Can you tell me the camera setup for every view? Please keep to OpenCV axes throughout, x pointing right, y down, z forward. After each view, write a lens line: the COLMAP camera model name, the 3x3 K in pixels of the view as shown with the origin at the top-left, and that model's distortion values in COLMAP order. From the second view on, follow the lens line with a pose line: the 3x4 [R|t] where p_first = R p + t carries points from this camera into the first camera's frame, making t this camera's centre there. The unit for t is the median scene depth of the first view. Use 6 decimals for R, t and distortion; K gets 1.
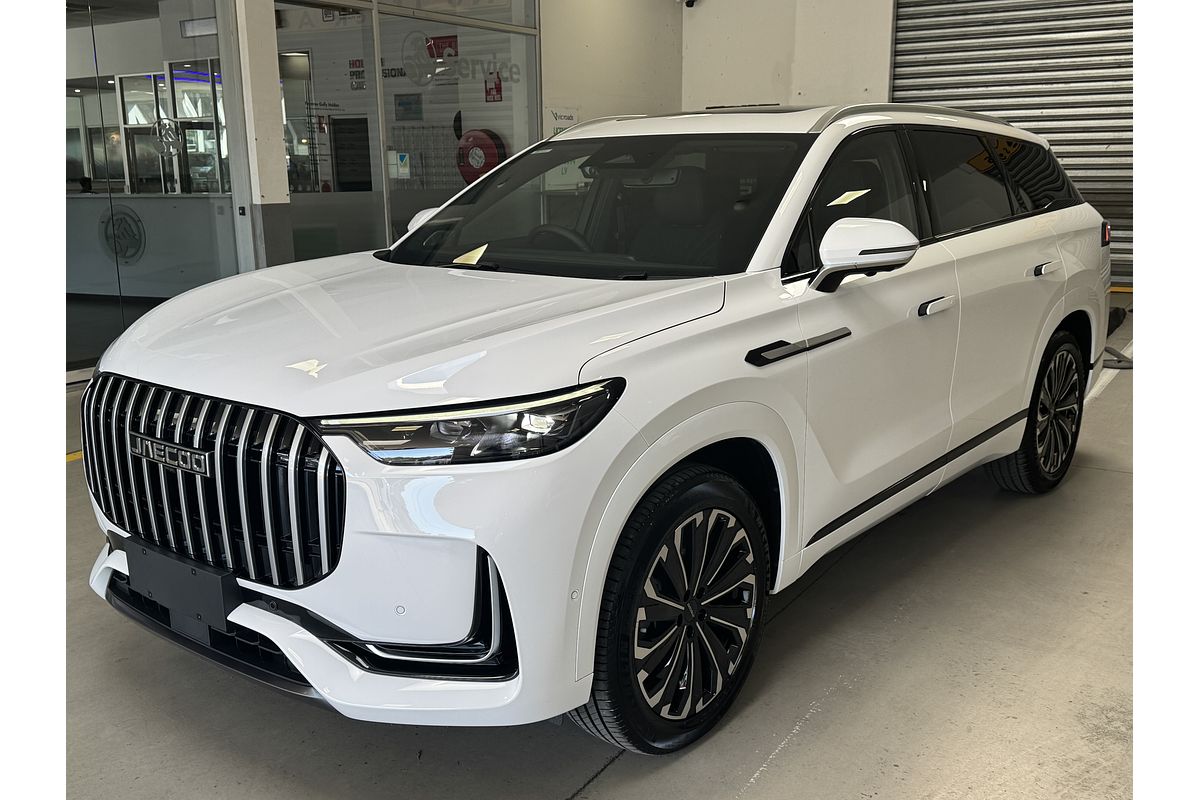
lens RADIAL K [[1164.0, 0, 599.2], [0, 1164.0, 399.2], [0, 0, 1]] dist [0.025891, 0.000000]
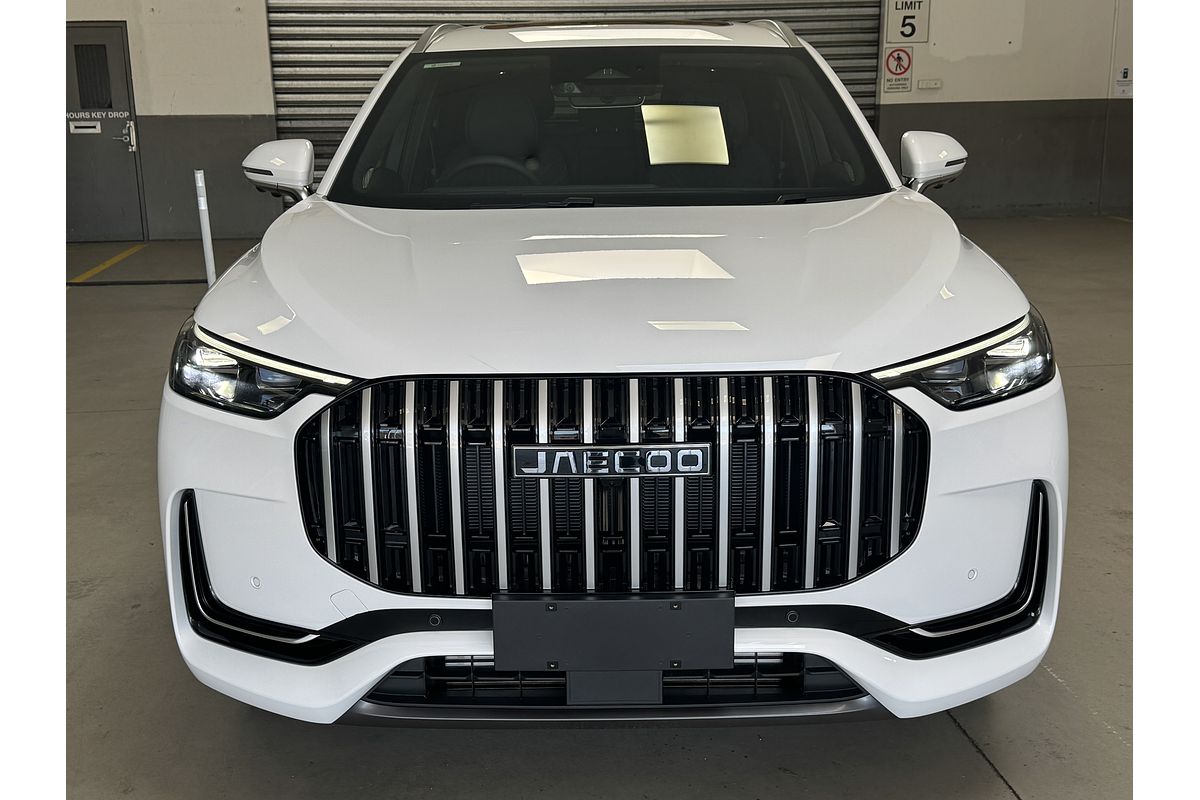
lens RADIAL K [[1311.5, 0, 600.5], [0, 1311.5, 401.6], [0, 0, 1]] dist [0.061769, 0.000000]
pose [[0.759389, -0.147330, 0.633737, -0.846696], [0.134441, 0.988536, 0.068716, -0.045517], [-0.636596, 0.033018, 0.770490, 0.349187]]
